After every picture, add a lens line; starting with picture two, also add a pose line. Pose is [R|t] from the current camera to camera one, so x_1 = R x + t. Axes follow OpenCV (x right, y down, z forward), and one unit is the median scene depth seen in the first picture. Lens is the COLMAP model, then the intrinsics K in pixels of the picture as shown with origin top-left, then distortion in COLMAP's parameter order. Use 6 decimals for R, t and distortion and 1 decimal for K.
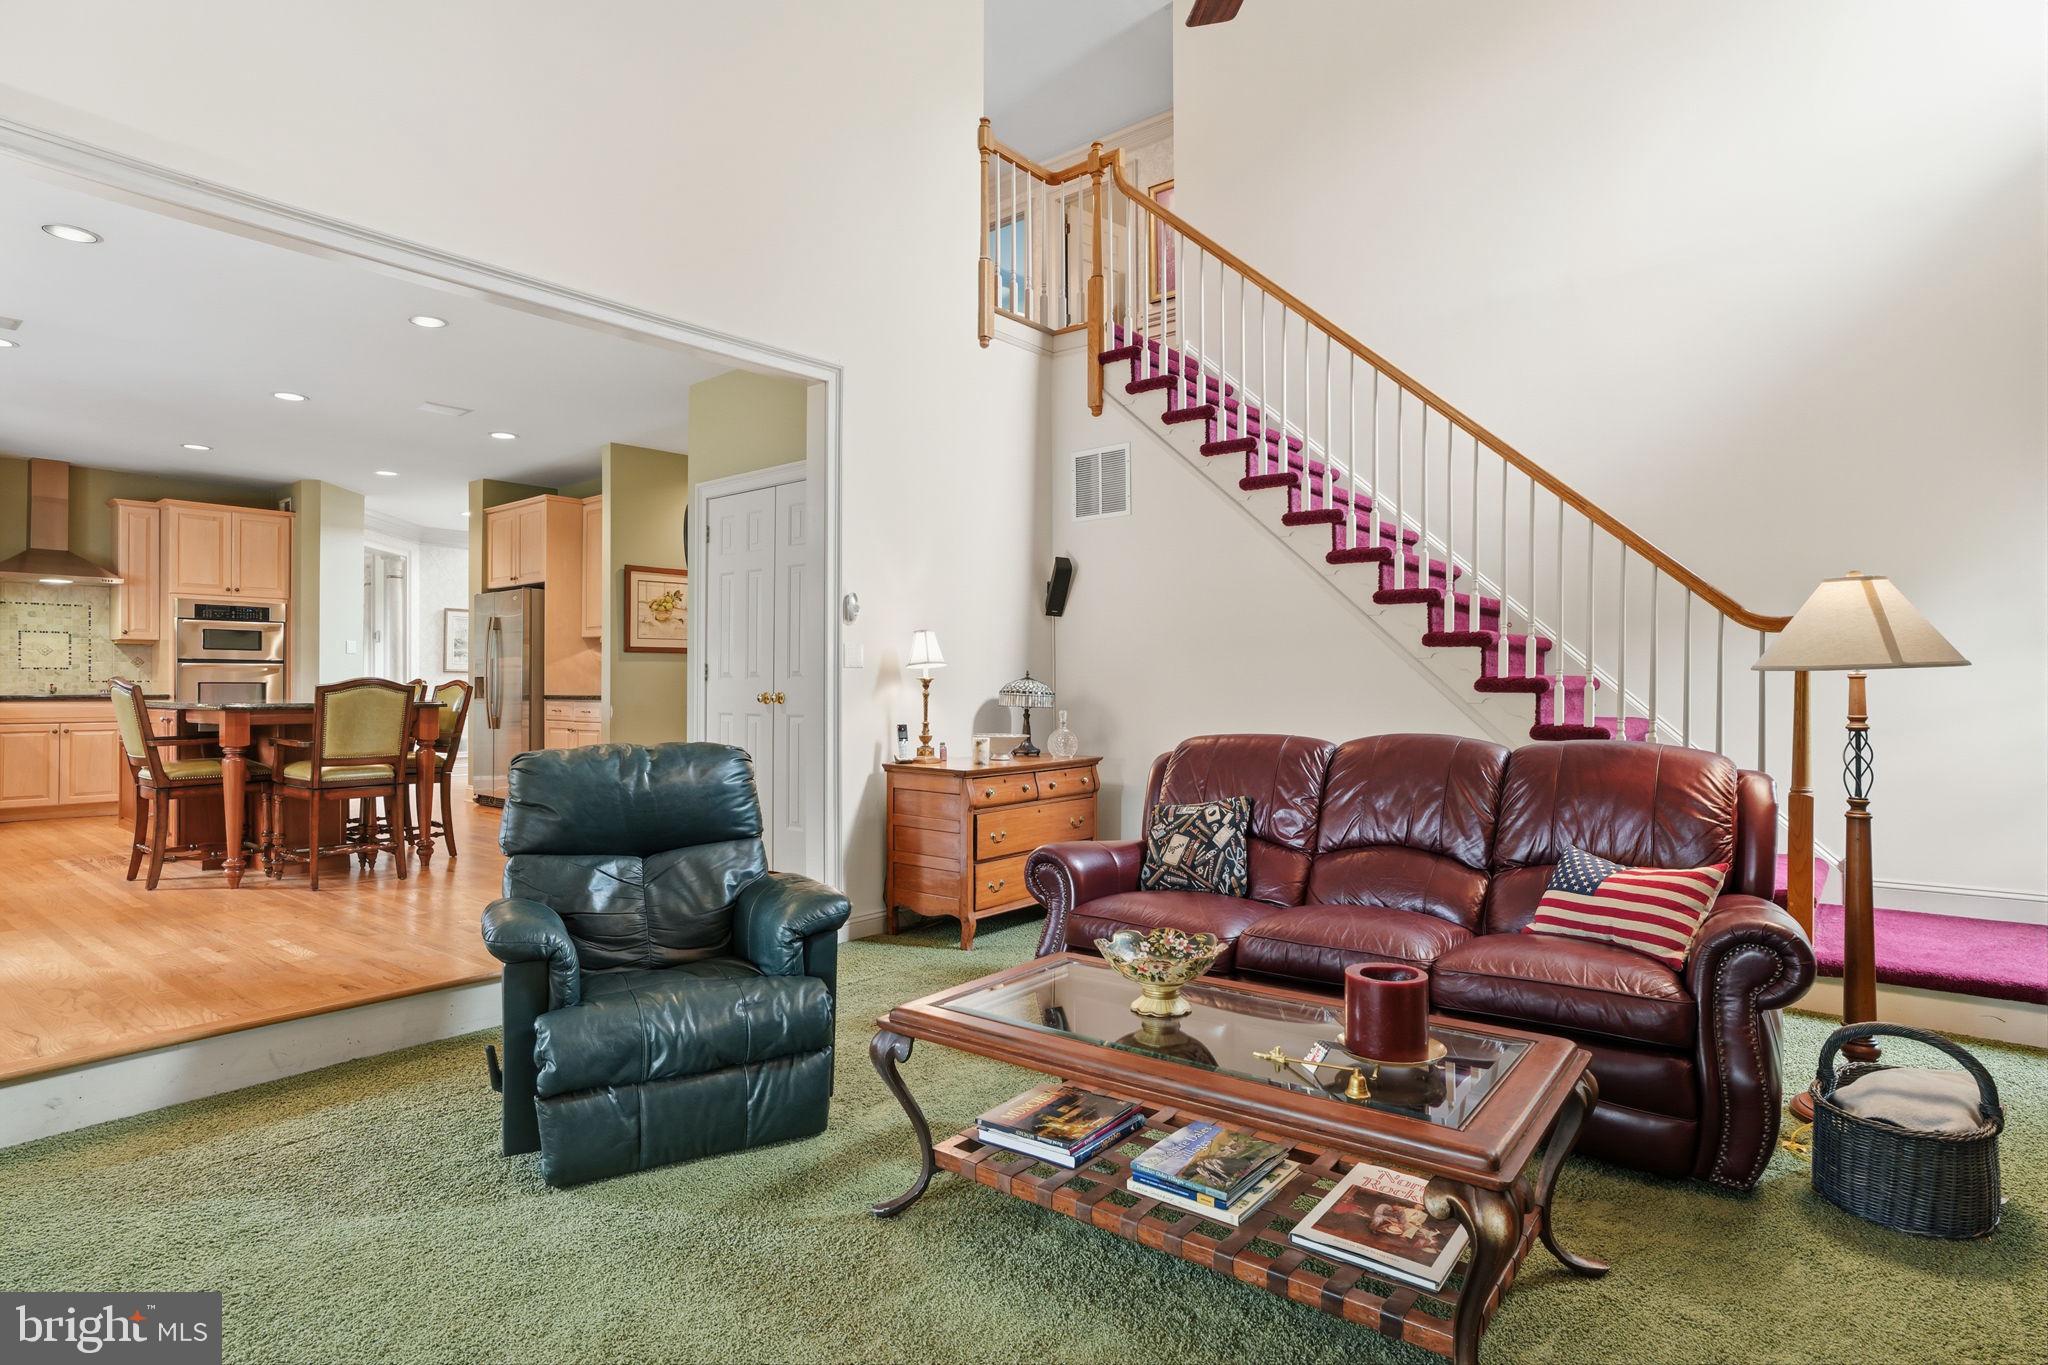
lens RADIAL K [[1063.4, 0, 1016.8], [0, 1063.4, 677.2], [0, 0, 1]] dist [-0.040483, 0.031000]
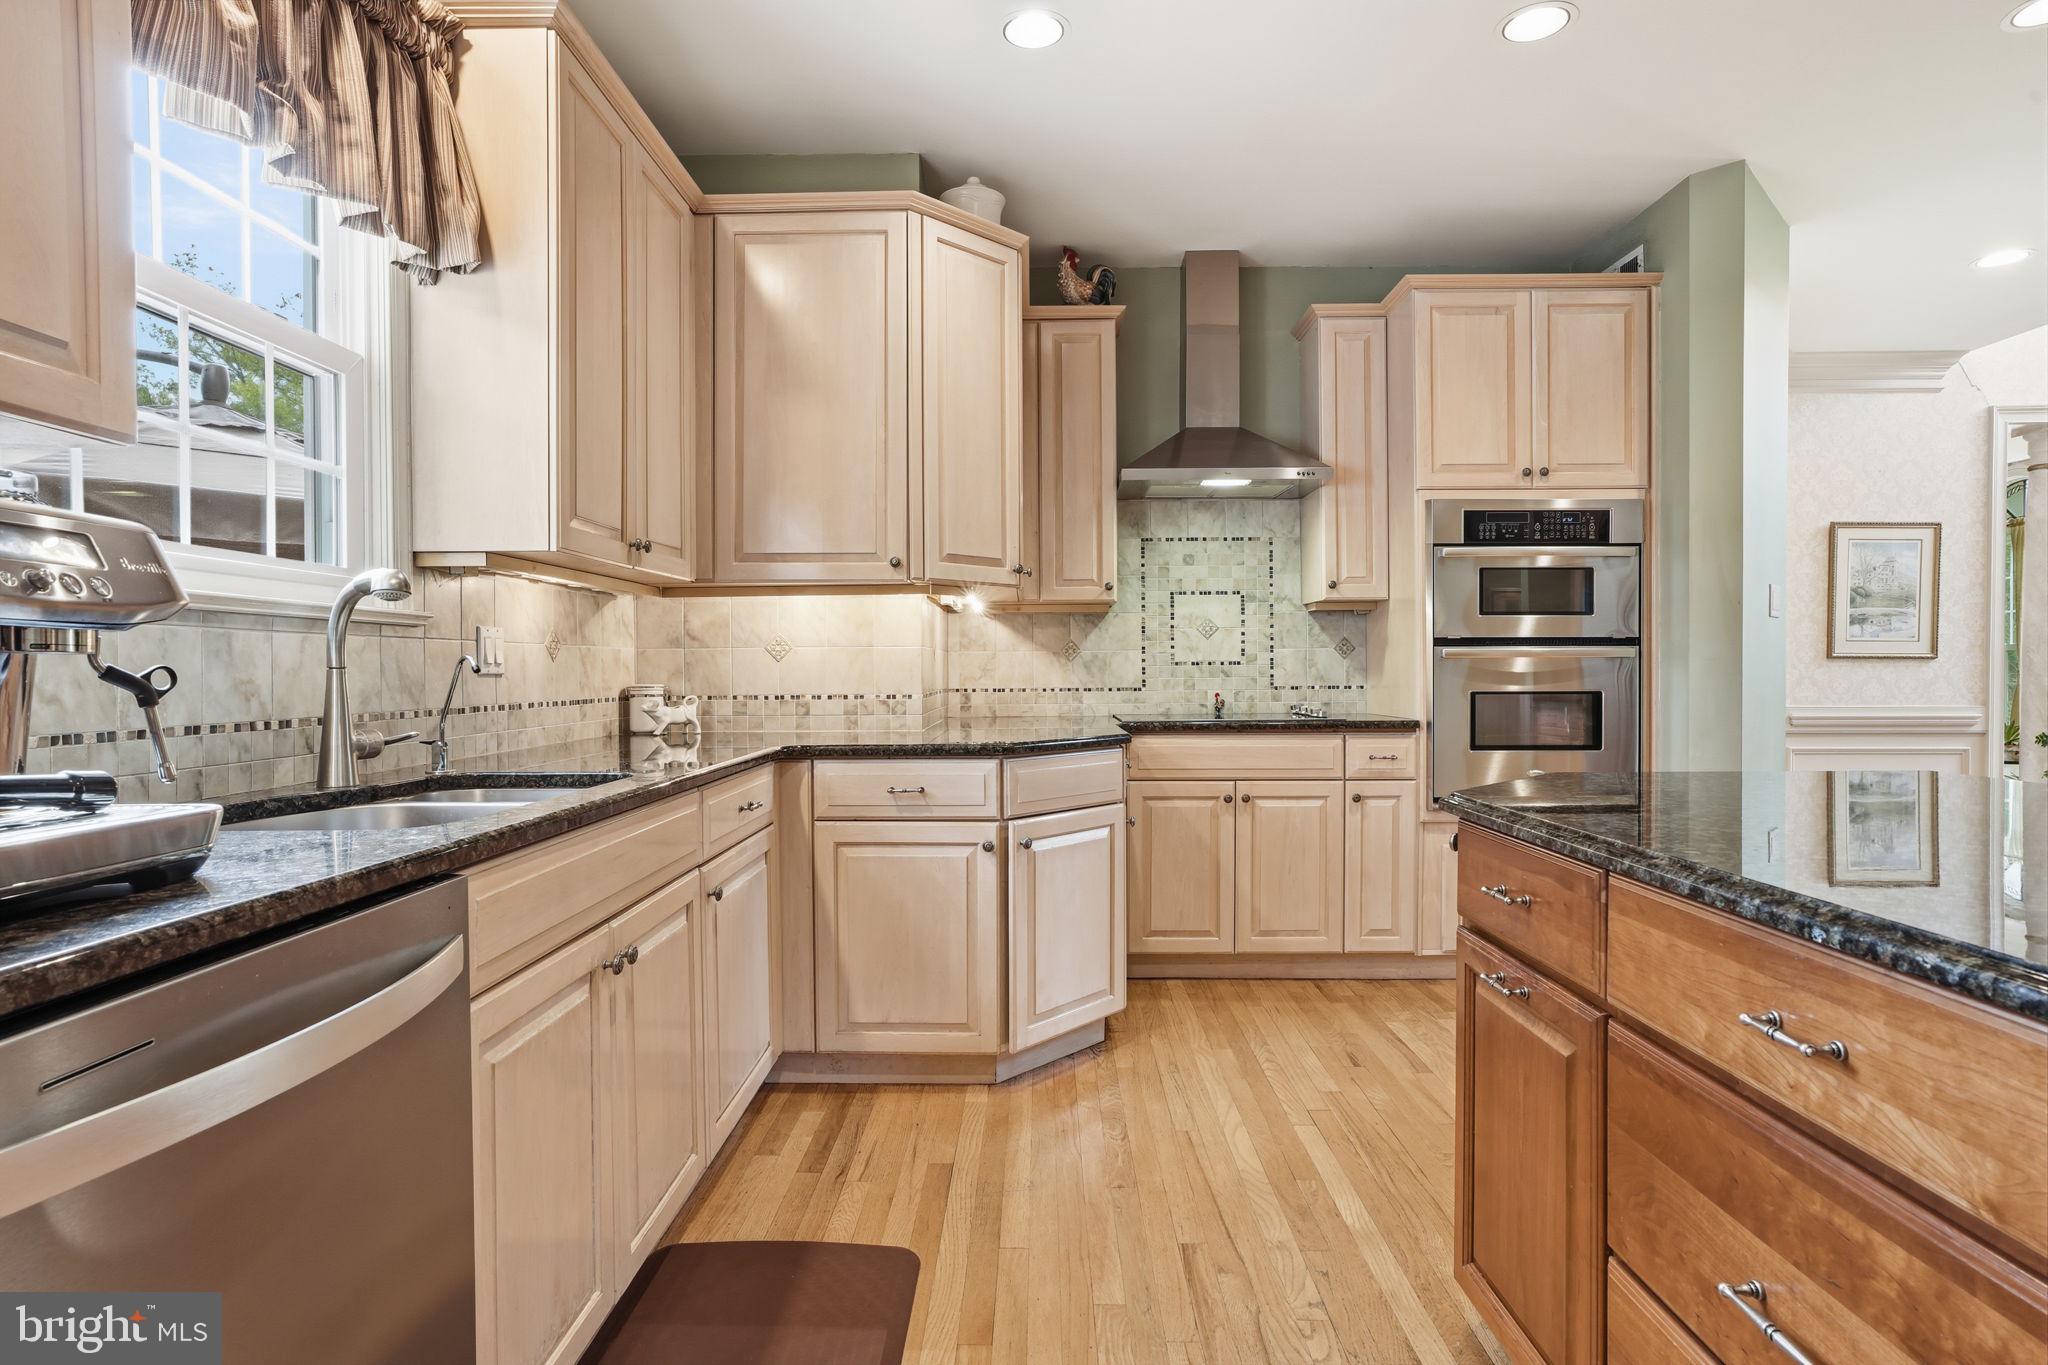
lens RADIAL K [[1064.2, 0, 1020.9], [0, 1064.2, 681.9], [0, 0, 1]] dist [-0.057821, 0.047361]
pose [[0.623359, 0.005331, -0.781918, -0.575233], [0.011494, 0.999806, 0.015980, -0.008607], [0.781851, -0.018948, 0.623177, 0.604151]]
